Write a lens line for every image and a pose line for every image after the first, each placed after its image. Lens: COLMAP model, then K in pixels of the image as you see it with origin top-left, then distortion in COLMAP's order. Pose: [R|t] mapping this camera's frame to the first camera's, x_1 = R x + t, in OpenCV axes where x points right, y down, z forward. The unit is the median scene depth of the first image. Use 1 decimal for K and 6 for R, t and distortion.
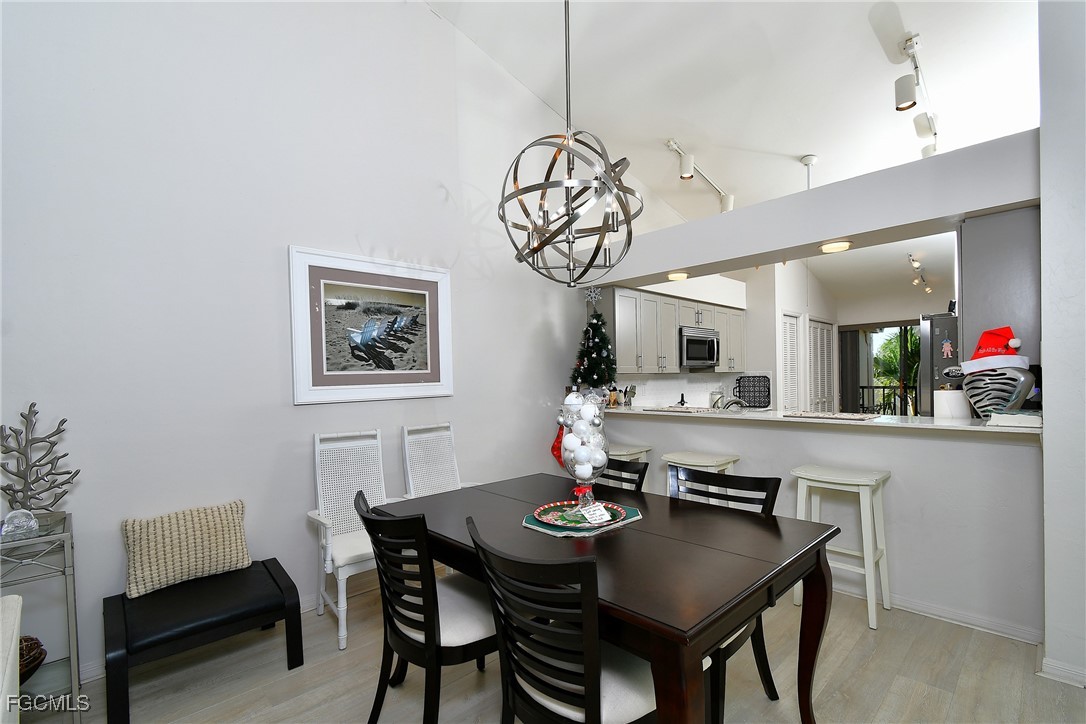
lens RADIAL K [[478.0, 0, 559.4], [0, 478.0, 379.5], [0, 0, 1]] dist [0.005180, -0.003240]
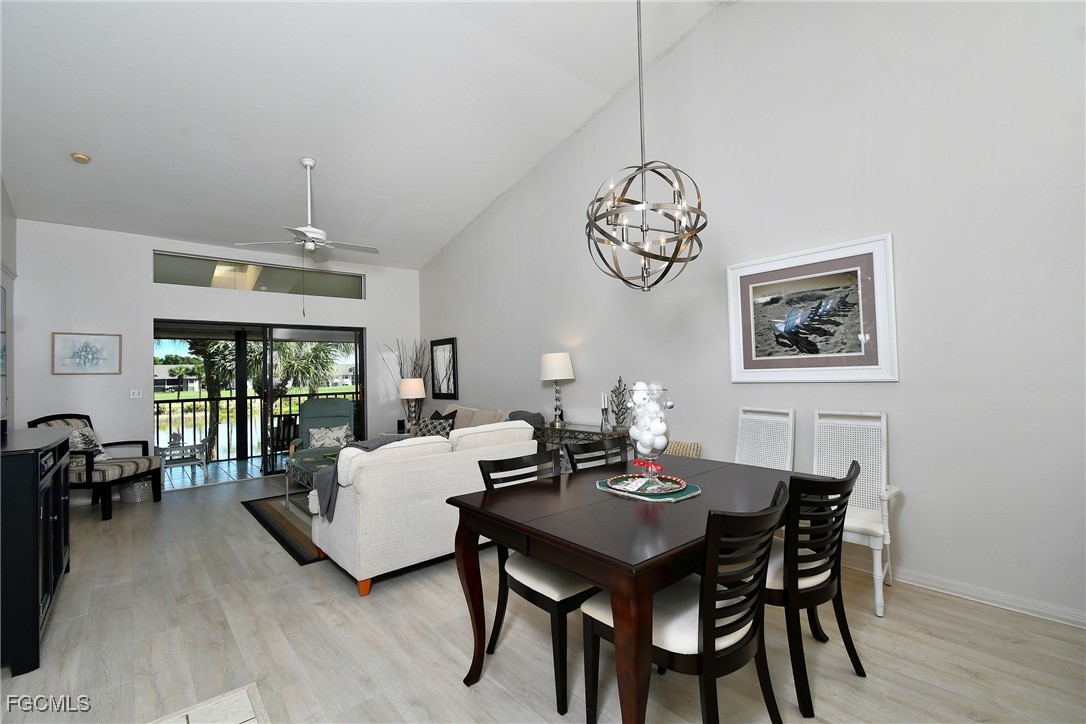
lens RADIAL K [[478.0, 0, 544.0], [0, 478.0, 359.4], [0, 0, 1]] dist [0.005180, -0.003240]
pose [[-0.042235, -0.003062, -0.999103, 0.724634], [0.024562, 0.999690, -0.004102, -0.018506], [0.998806, -0.024713, -0.042147, 0.464450]]
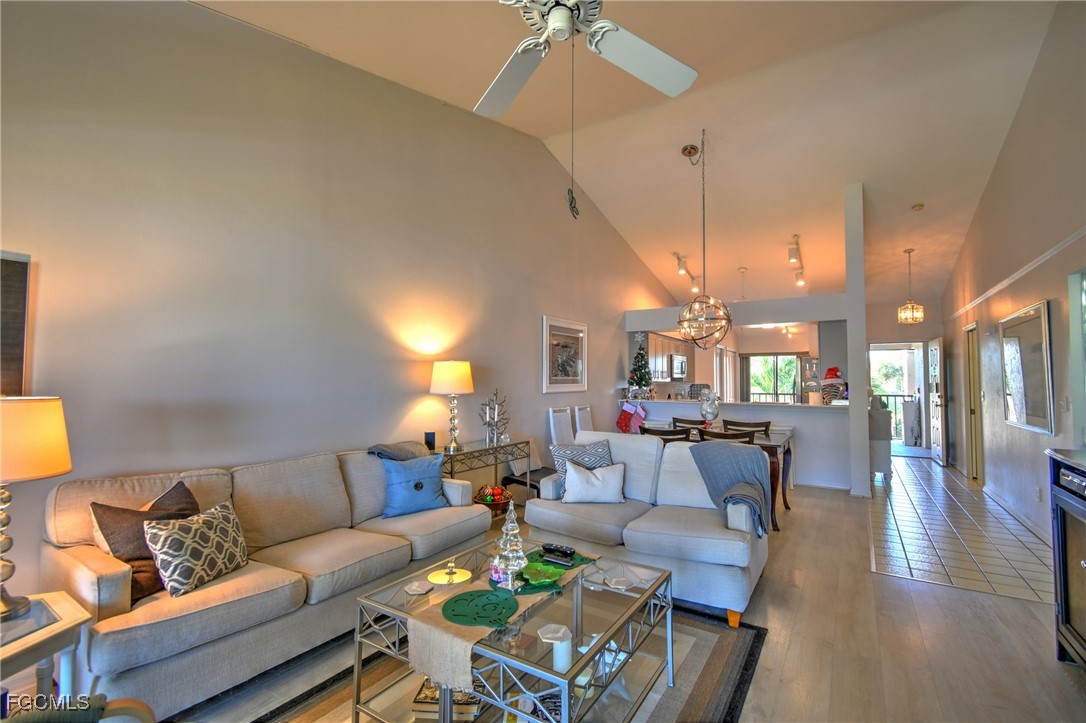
lens RADIAL K [[478.0, 0, 544.8], [0, 478.0, 362.7], [0, 0, 1]] dist [0.005180, -0.003240]
pose [[0.971446, 0.032515, 0.235023, -0.917072], [-0.022207, 0.998677, -0.046373, 0.014681], [-0.236220, 0.039829, 0.970883, -0.869247]]
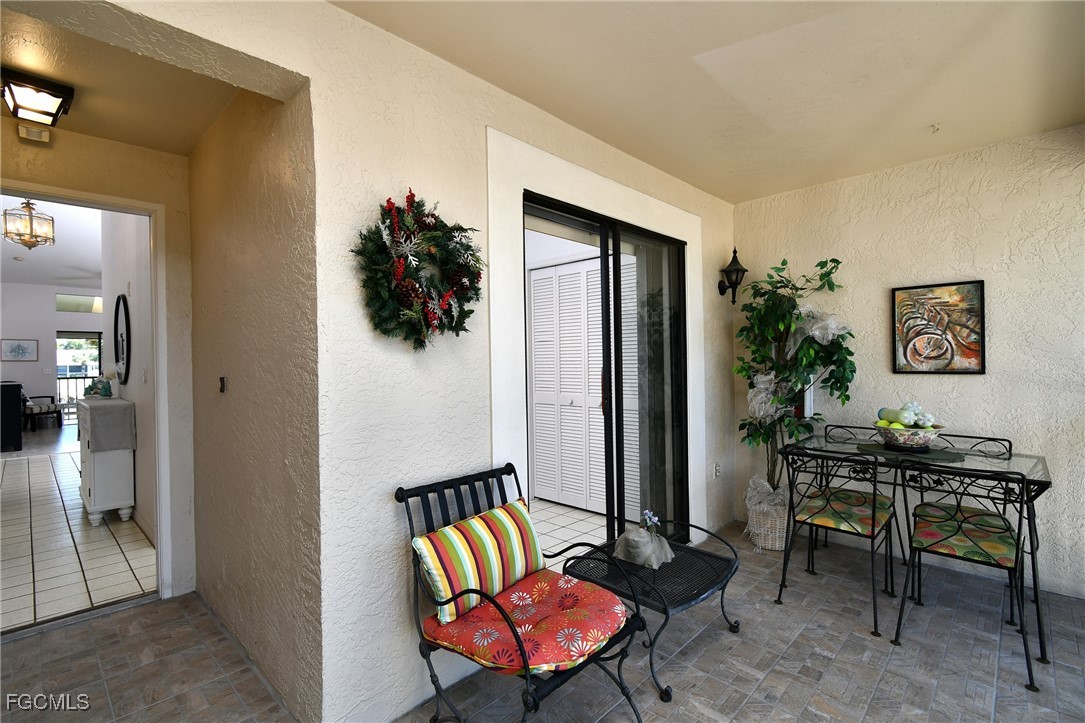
lens RADIAL K [[493.9, 0, 536.2], [0, 493.9, 360.9], [0, 0, 1]] dist [0.003391, -0.003046]
pose [[0.047921, 0.023161, -0.998583, 1.619568], [0.014490, 0.999610, 0.023880, -0.029448], [0.998746, -0.015614, 0.047566, 1.248163]]
